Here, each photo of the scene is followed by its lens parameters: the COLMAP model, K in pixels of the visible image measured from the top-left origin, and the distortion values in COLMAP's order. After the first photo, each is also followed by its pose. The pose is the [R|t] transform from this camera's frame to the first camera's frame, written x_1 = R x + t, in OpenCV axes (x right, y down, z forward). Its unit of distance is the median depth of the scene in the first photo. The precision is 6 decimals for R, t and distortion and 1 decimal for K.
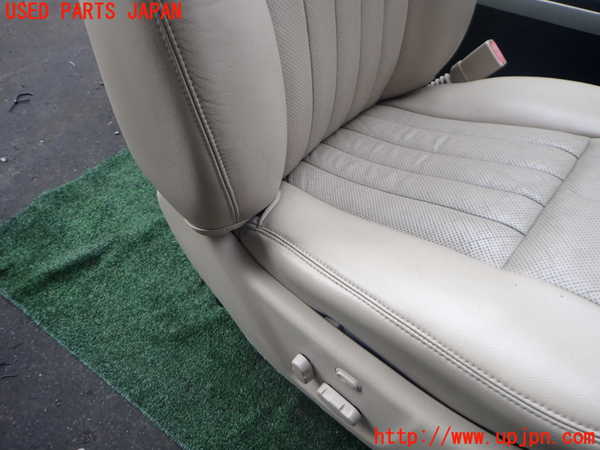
lens RADIAL K [[449.1, 0, 300.0], [0, 449.1, 225.0], [0, 0, 1]] dist [0.001580, 0.002419]
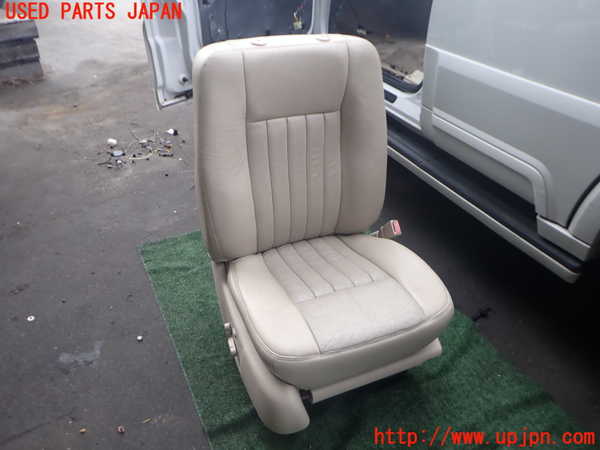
lens RADIAL K [[449.1, 0, 300.0], [0, 449.1, 225.0], [0, 0, 1]] dist [0.001580, 0.002419]
pose [[0.891478, 0.278055, -0.357705, 0.821459], [-0.350277, 0.923748, -0.154909, 0.043624], [0.287356, 0.263393, 0.920897, -0.936079]]
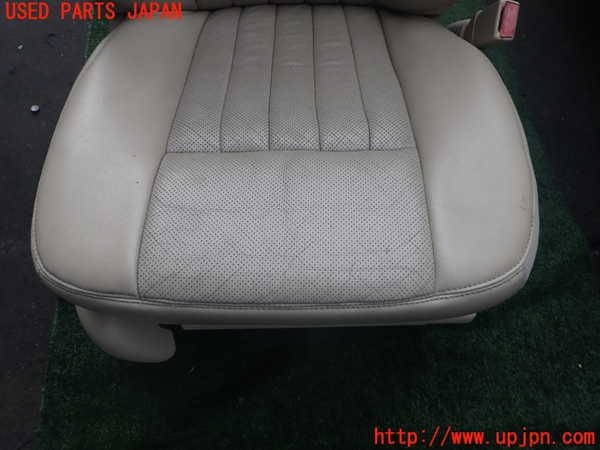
lens RADIAL K [[449.1, 0, 300.0], [0, 449.1, 225.0], [0, 0, 1]] dist [0.001580, 0.002419]
pose [[0.663721, 0.678490, -0.314842, 0.753198], [-0.548929, 0.727763, 0.411142, -0.273423], [0.508086, -0.100058, 0.855475, 0.113890]]
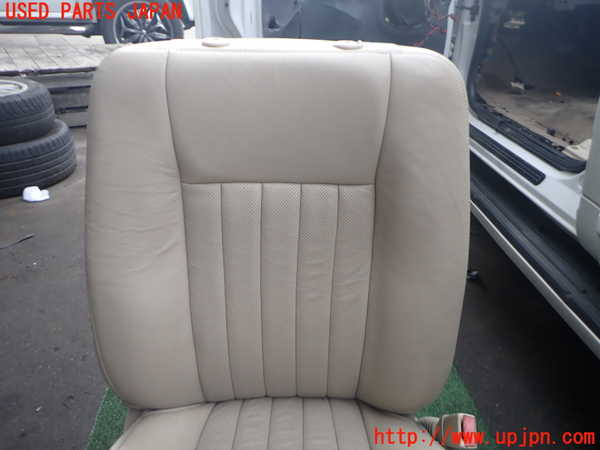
lens RADIAL K [[451.5, 0, 292.2], [0, 451.5, 224.4], [0, 0, 1]] dist [0.002860, 0.001480]
pose [[0.651132, 0.355555, -0.670528, 0.738042], [-0.560972, 0.820542, -0.109643, -0.467406], [0.511213, 0.447539, 0.733737, -0.059588]]
